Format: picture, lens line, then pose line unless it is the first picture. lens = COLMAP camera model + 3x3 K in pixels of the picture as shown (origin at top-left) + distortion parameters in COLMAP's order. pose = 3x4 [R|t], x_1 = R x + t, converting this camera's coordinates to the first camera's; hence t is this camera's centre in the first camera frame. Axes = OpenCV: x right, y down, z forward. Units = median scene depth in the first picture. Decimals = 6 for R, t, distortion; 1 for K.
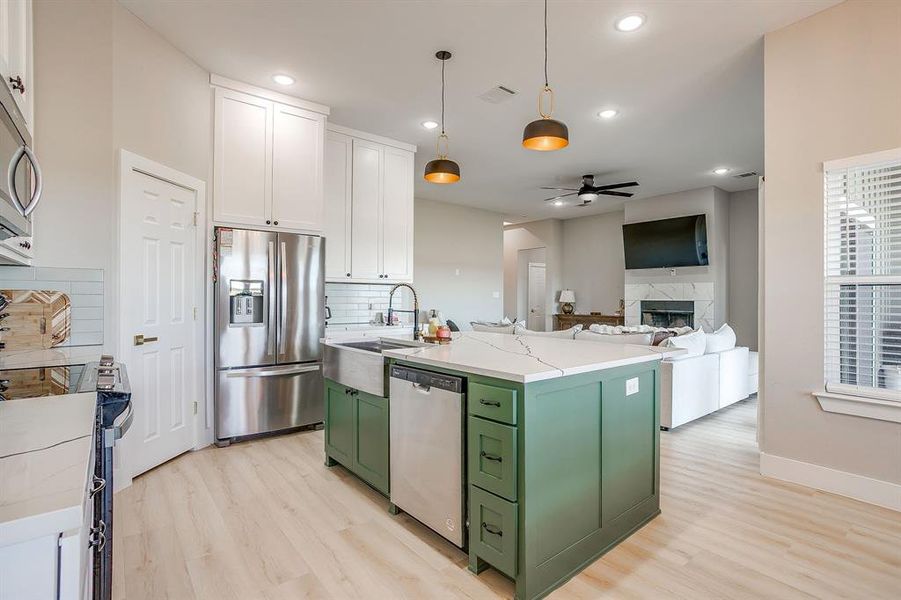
lens RADIAL K [[436.4, 0, 456.7], [0, 436.4, 296.7], [0, 0, 1]] dist [-0.035306, 0.016900]
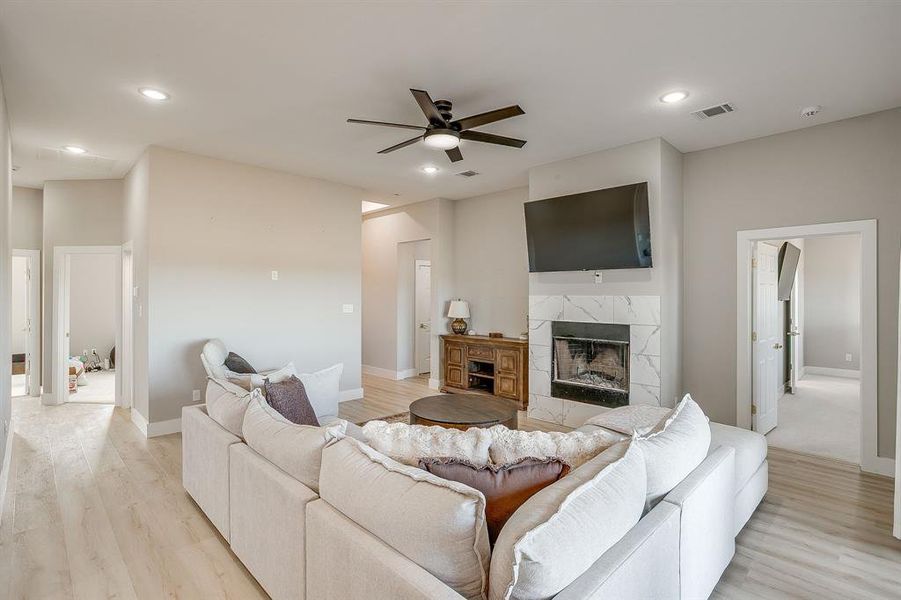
lens RADIAL K [[436.4, 0, 450.6], [0, 436.4, 293.8], [0, 0, 1]] dist [-0.035306, 0.016900]
pose [[0.995510, -0.001035, 0.094652, 0.338163], [0.000974, 0.999999, 0.000686, -0.050471], [-0.094652, -0.000591, 0.995510, 0.585517]]
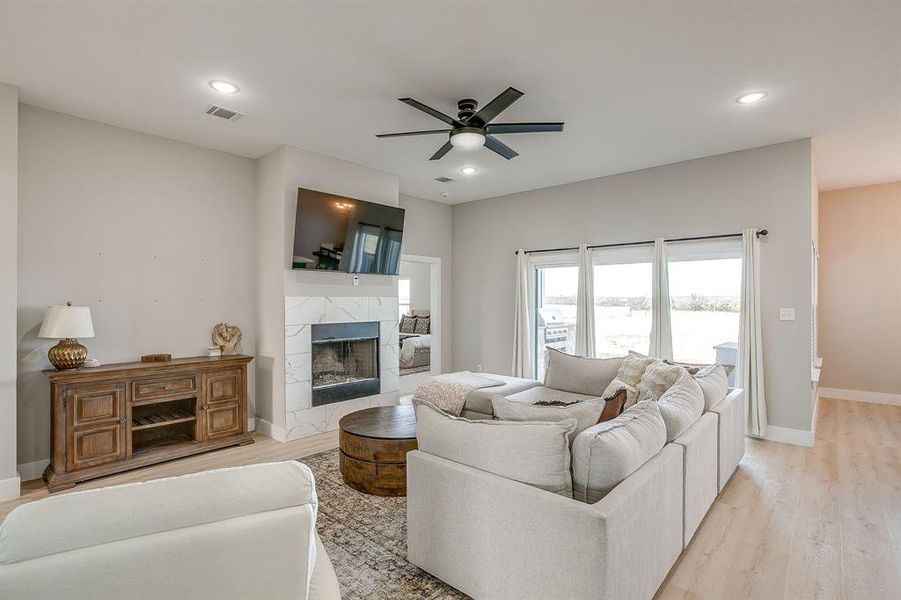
lens RADIAL K [[436.4, 0, 452.8], [0, 436.4, 299.2], [0, 0, 1]] dist [-0.035306, 0.016900]
pose [[-0.158412, -0.000915, 0.987373, -0.295868], [-0.005108, 0.999987, 0.000107, -0.041489], [-0.987360, -0.005027, -0.158414, 1.424977]]
